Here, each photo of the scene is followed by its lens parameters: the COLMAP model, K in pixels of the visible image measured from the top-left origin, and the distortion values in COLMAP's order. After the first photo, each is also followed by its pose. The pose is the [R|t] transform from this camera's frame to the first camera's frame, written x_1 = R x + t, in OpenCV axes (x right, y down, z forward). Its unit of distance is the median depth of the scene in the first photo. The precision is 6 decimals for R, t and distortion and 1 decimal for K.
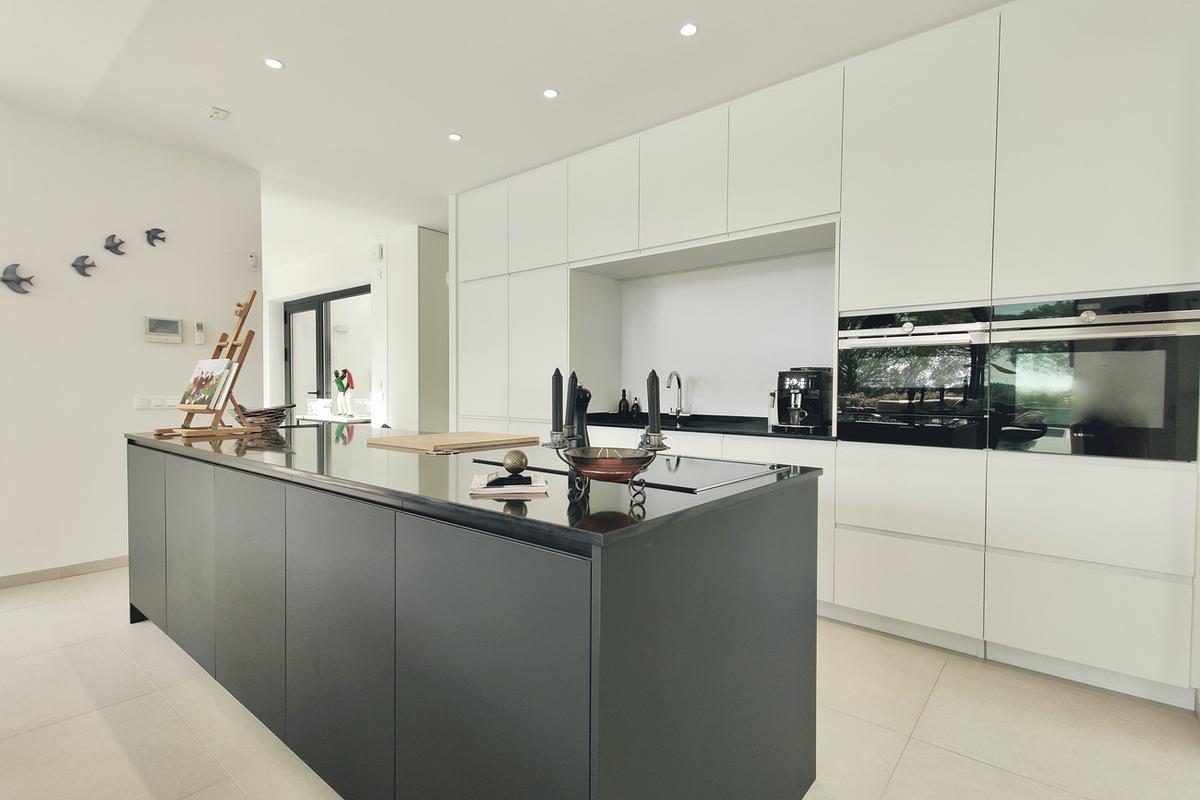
lens RADIAL K [[567.9, 0, 604.4], [0, 567.9, 403.1], [0, 0, 1]] dist [0.026078, -0.000433]
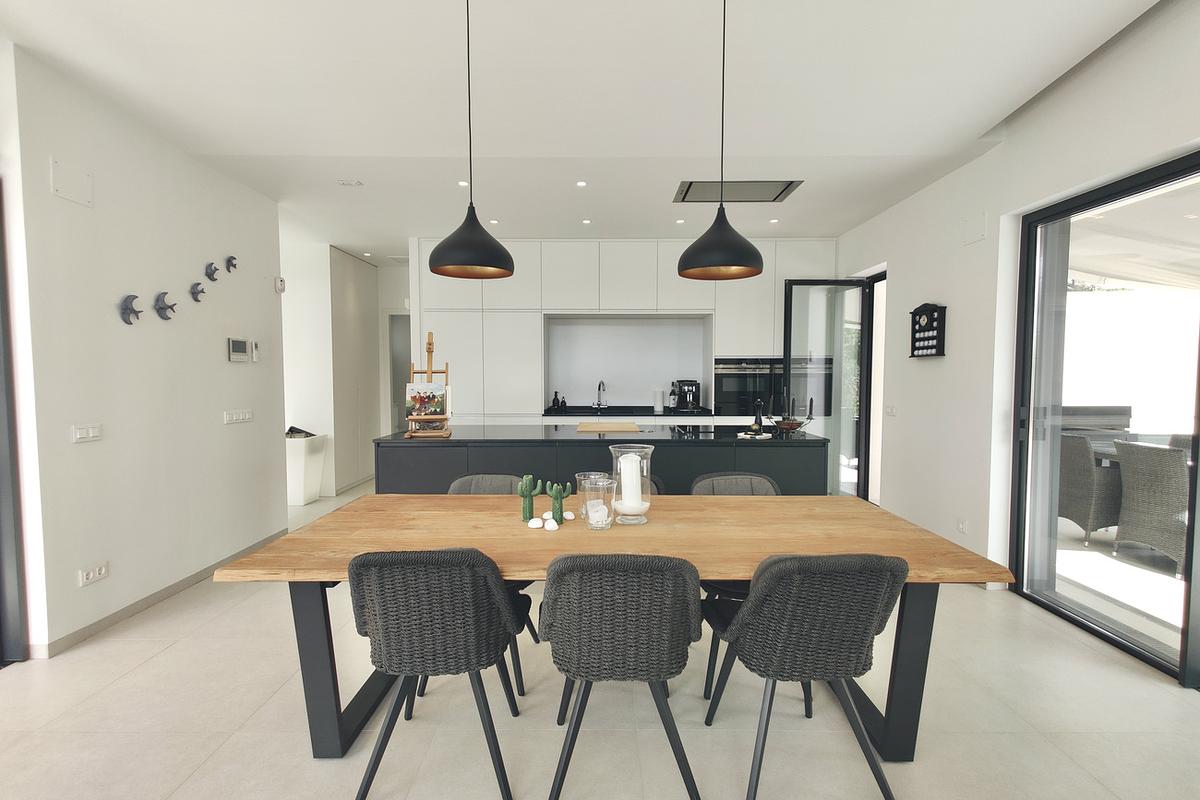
lens RADIAL K [[567.9, 0, 604.4], [0, 567.9, 403.1], [0, 0, 1]] dist [0.026078, -0.000433]
pose [[0.772229, -0.039220, 0.634133, -0.950788], [0.021484, 0.999134, 0.035633, -0.050891], [-0.634981, -0.013893, 0.772402, -0.289035]]
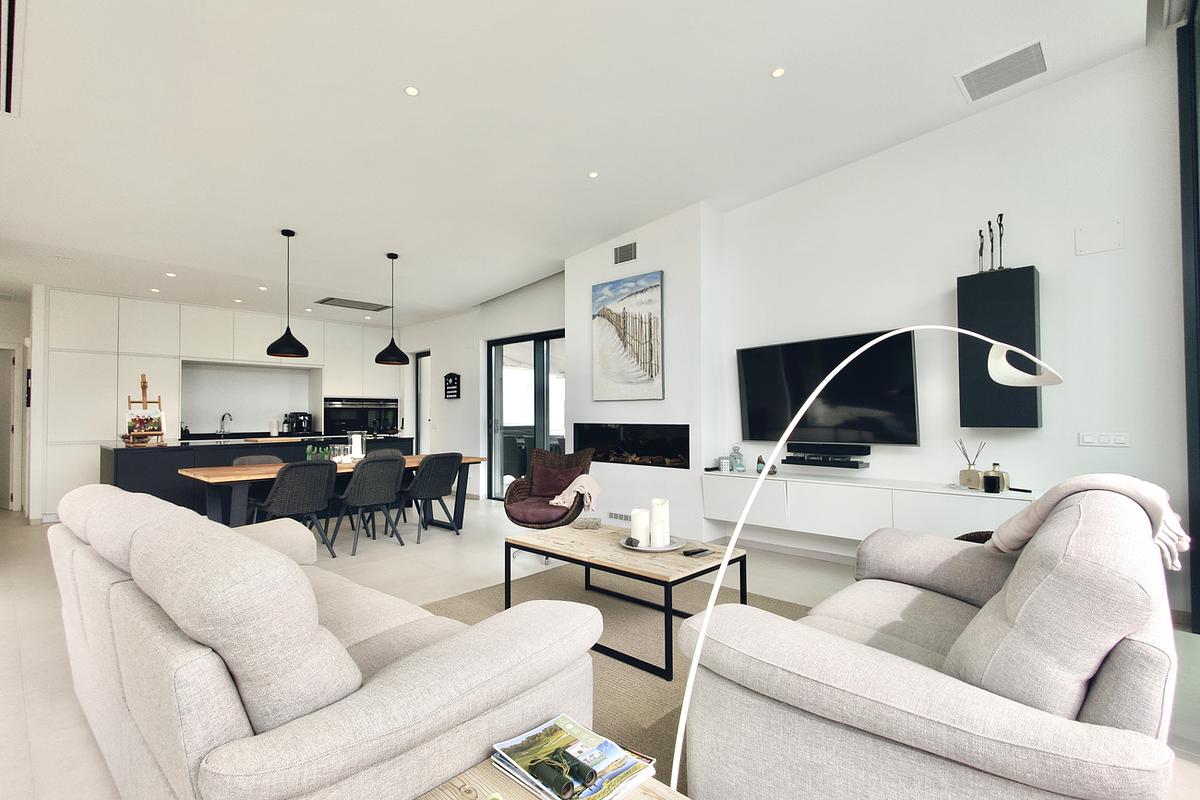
lens RADIAL K [[567.9, 0, 604.4], [0, 567.9, 403.1], [0, 0, 1]] dist [0.026078, -0.000433]
pose [[0.066077, 0.018170, 0.997649, -2.027573], [0.033538, 0.999229, -0.020420, -0.000231], [-0.997251, 0.034808, 0.065417, -0.592077]]
